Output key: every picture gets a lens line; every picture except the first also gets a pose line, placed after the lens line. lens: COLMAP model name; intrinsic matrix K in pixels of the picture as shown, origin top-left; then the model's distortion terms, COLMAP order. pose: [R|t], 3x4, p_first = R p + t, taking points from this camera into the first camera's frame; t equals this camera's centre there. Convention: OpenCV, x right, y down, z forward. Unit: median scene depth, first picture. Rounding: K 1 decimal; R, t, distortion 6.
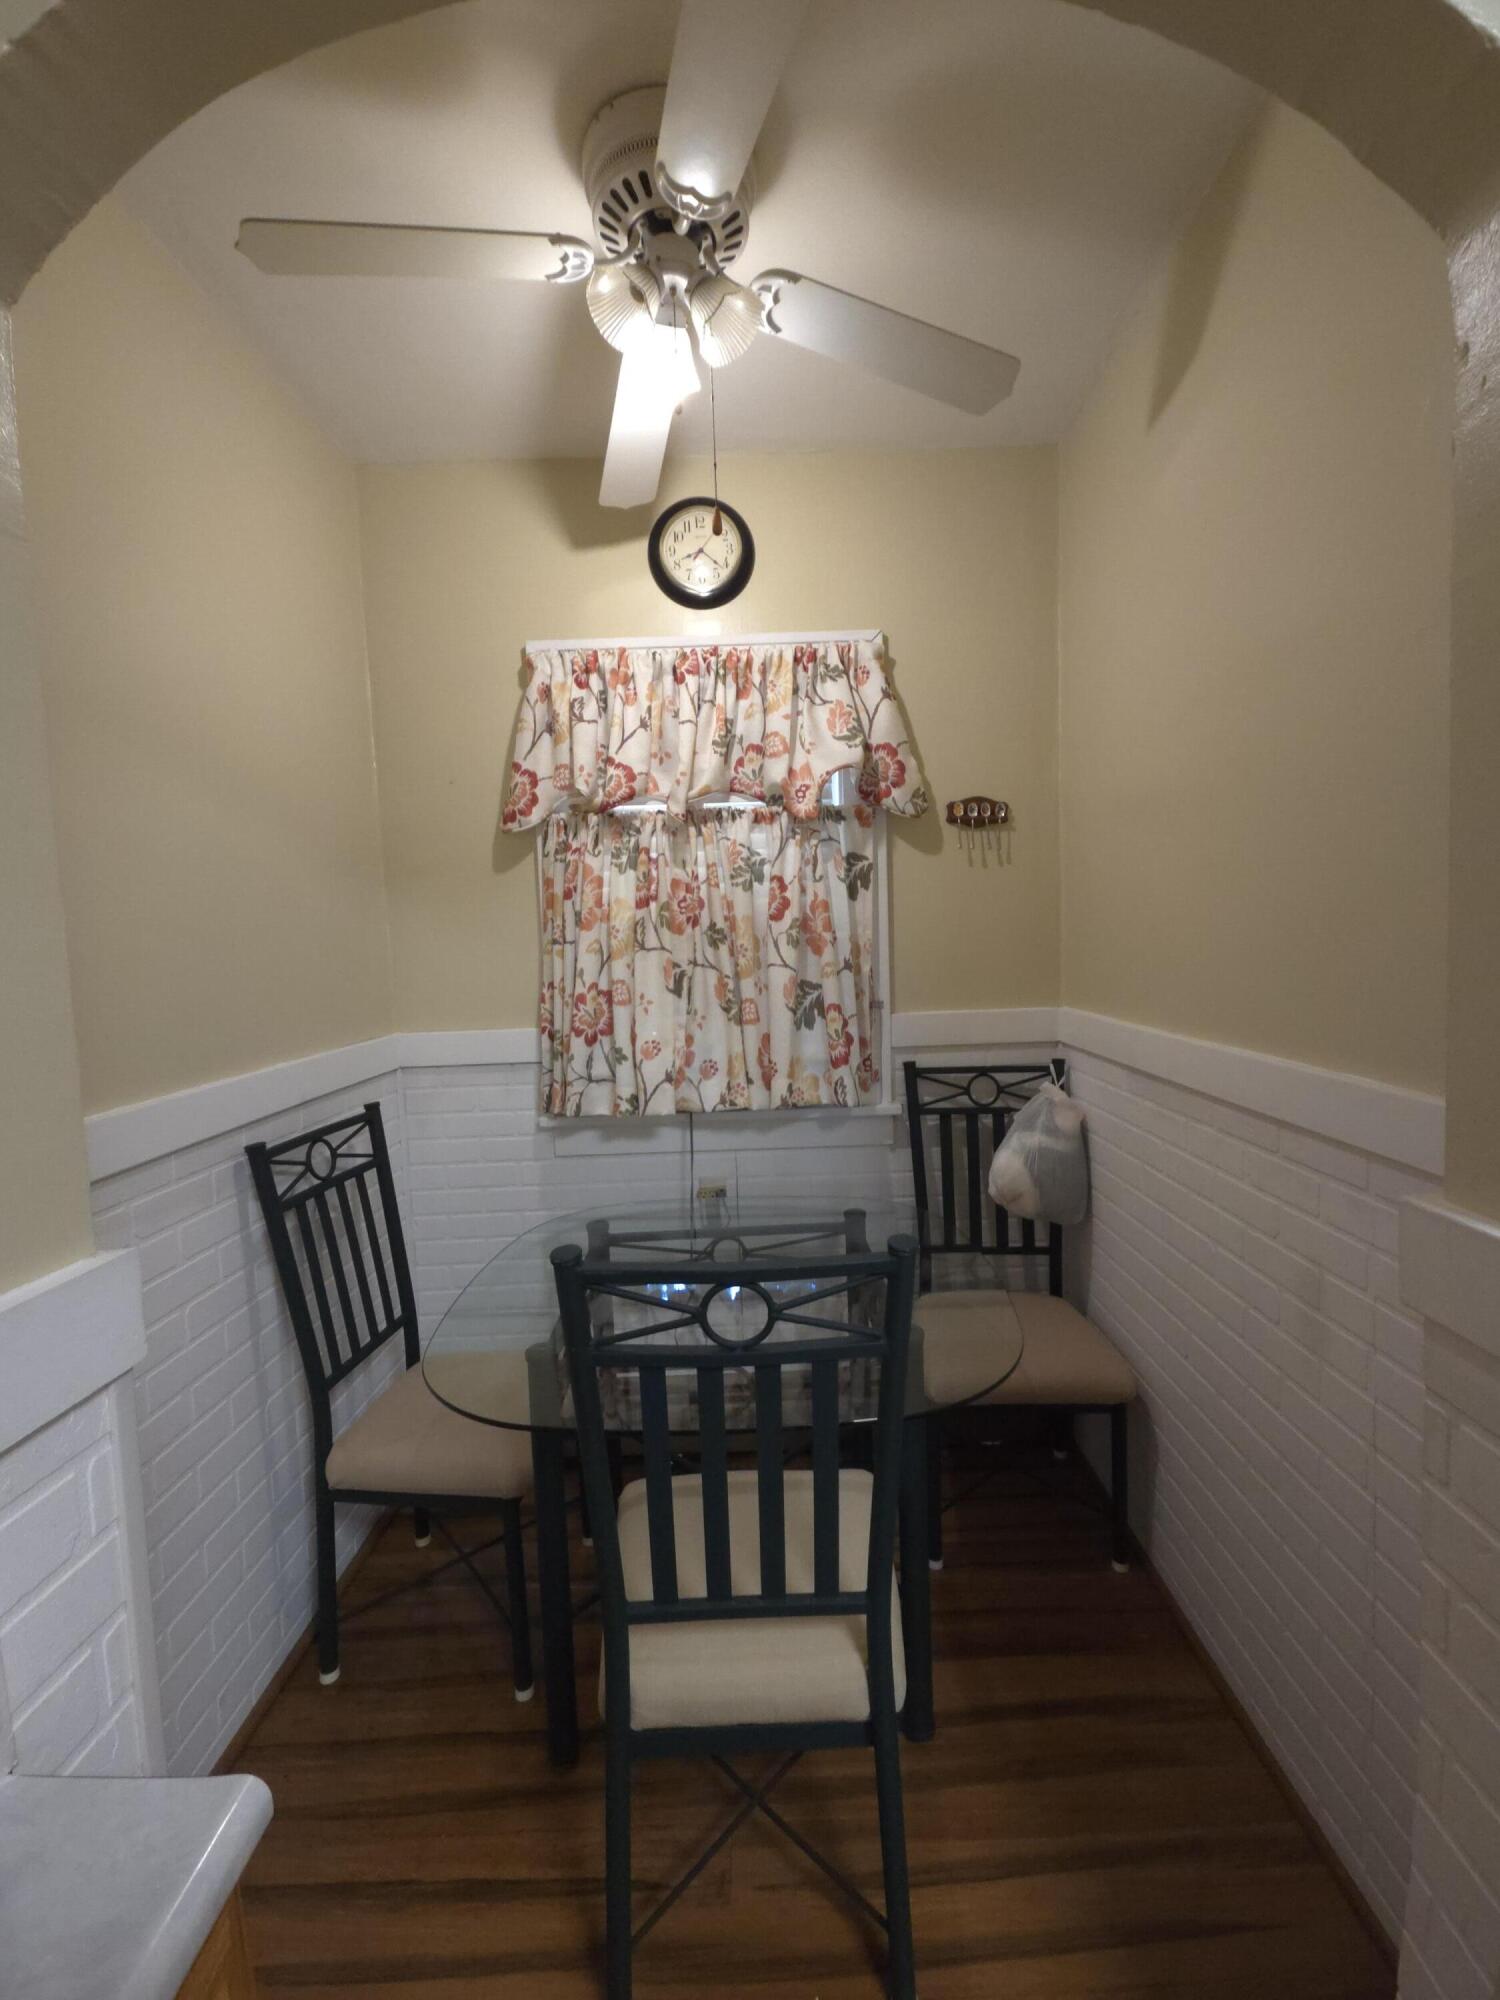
lens RADIAL K [[862.3, 0, 752.6], [0, 862.3, 990.4], [0, 0, 1]] dist [-0.000913, -0.000065]
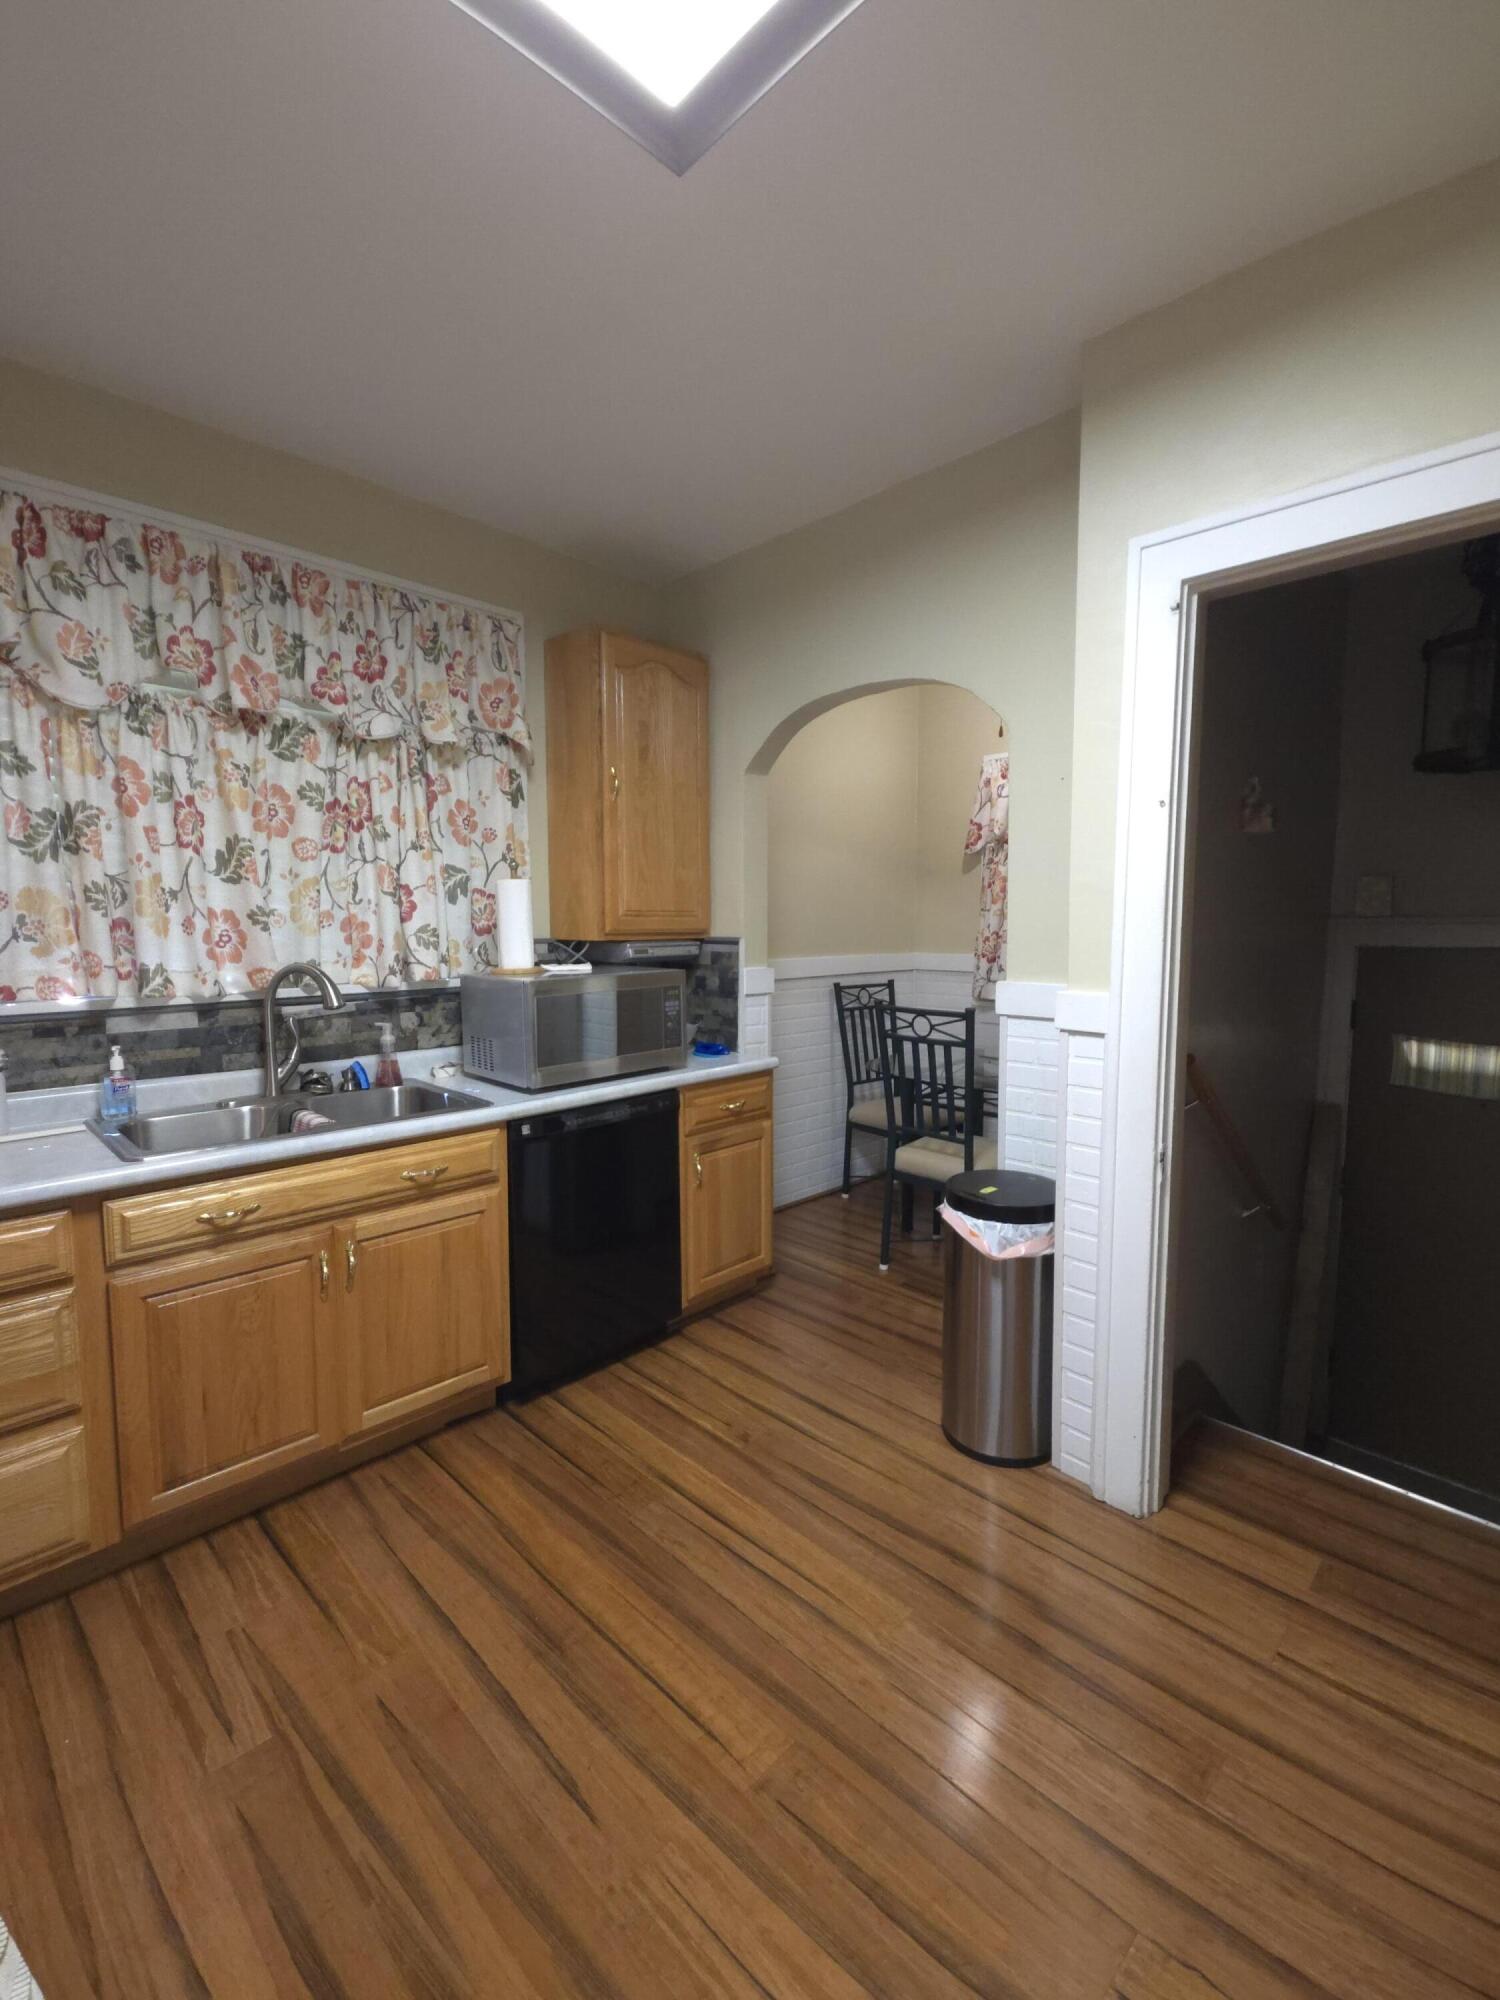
lens RADIAL K [[862.3, 0, 752.6], [0, 862.3, 990.4], [0, 0, 1]] dist [-0.000913, -0.000065]
pose [[0.712049, 0.098731, -0.695154, 0.807953], [-0.073709, 0.995105, 0.065832, 0.037580], [0.698250, 0.004364, 0.715840, -0.796897]]
